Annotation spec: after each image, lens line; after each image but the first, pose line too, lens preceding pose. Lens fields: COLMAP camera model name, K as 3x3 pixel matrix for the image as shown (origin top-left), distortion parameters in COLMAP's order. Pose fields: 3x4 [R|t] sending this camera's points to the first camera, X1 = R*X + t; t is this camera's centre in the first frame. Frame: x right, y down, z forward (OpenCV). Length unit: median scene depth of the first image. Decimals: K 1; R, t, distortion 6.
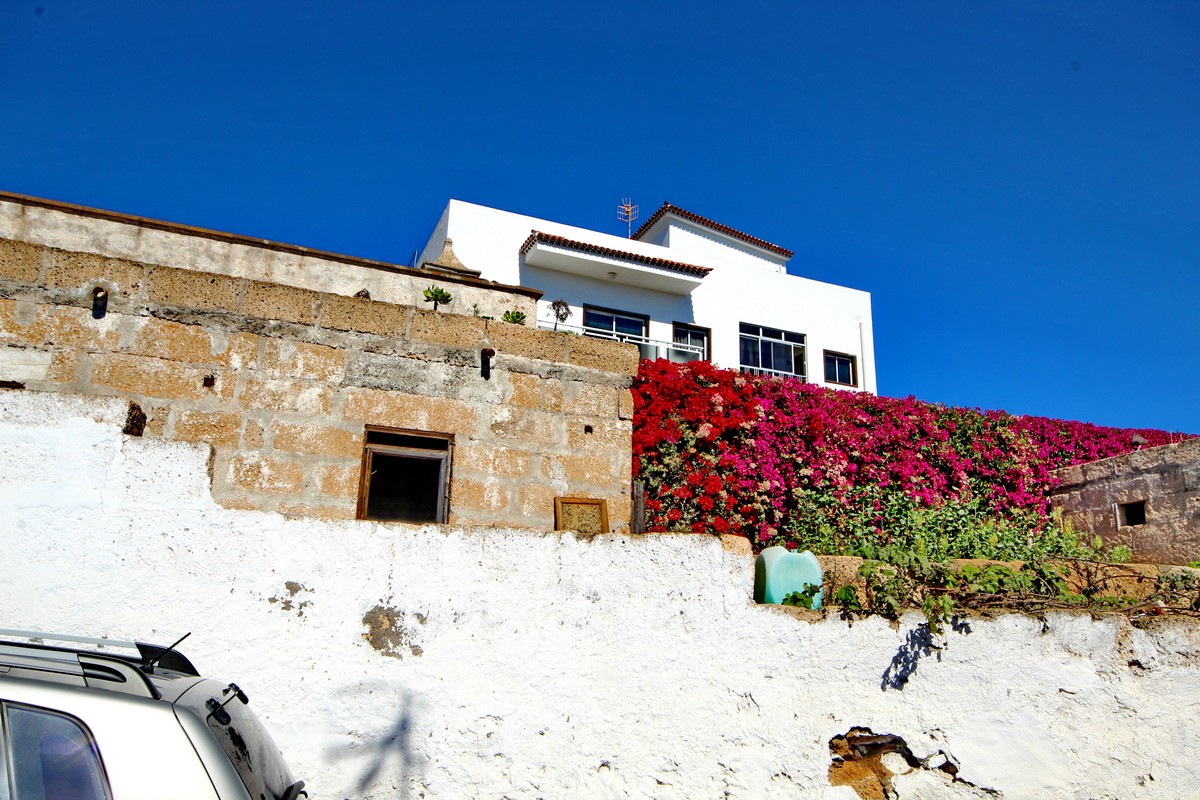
lens RADIAL K [[902.9, 0, 596.2], [0, 902.9, 395.1], [0, 0, 1]] dist [-0.008635, 0.026511]
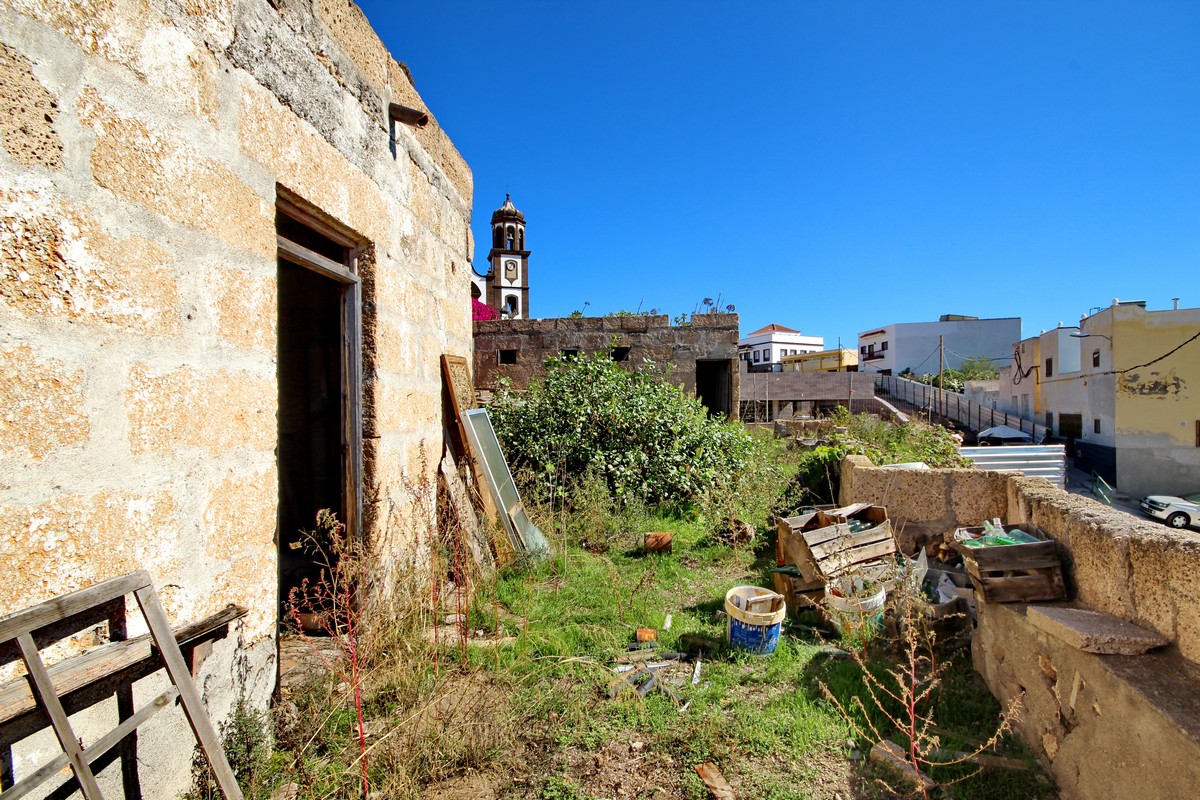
lens RADIAL K [[559.6, 0, 599.6], [0, 559.6, 403.7], [0, 0, 1]] dist [0.009438, -0.010982]
pose [[0.411809, -0.024862, 0.910931, -0.444077], [-0.239425, 0.961556, 0.134482, 0.062077], [-0.879255, -0.273480, 0.390025, 0.730140]]
